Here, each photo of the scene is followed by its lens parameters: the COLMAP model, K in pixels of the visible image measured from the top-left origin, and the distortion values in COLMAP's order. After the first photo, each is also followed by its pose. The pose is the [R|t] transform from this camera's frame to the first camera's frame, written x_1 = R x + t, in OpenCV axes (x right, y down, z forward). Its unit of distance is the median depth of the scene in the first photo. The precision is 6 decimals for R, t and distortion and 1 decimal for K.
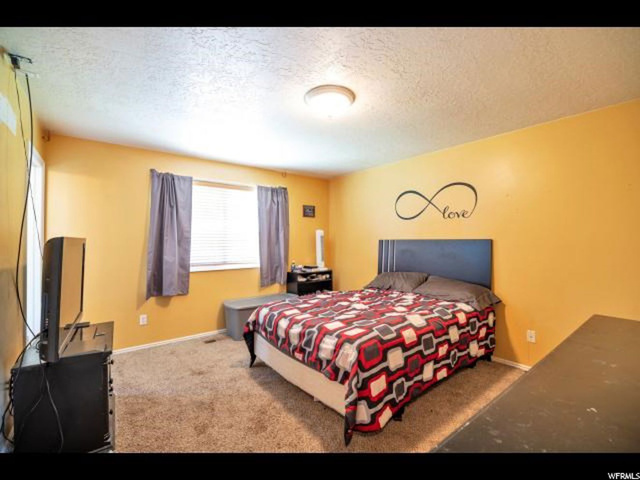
lens RADIAL K [[284.5, 0, 319.6], [0, 284.5, 237.9], [0, 0, 1]] dist [0.003126, 0.000118]
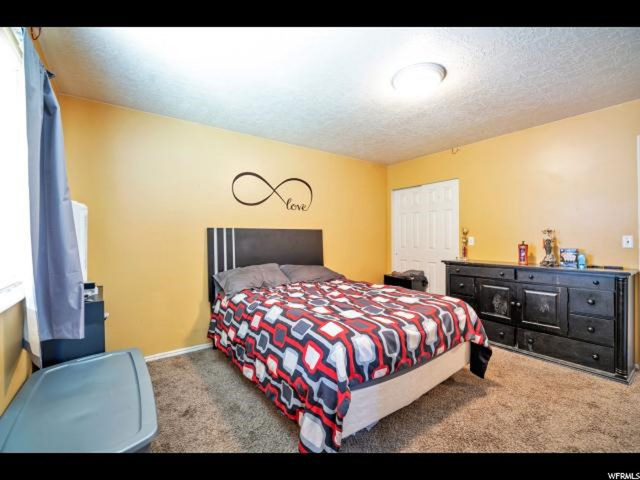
lens RADIAL K [[284.5, 0, 319.6], [0, 284.5, 237.9], [0, 0, 1]] dist [0.003126, 0.000118]
pose [[0.118694, -0.008499, 0.992895, -0.607260], [-0.015200, 0.999831, 0.010375, 0.026513], [-0.992815, -0.016323, 0.118545, 0.761560]]
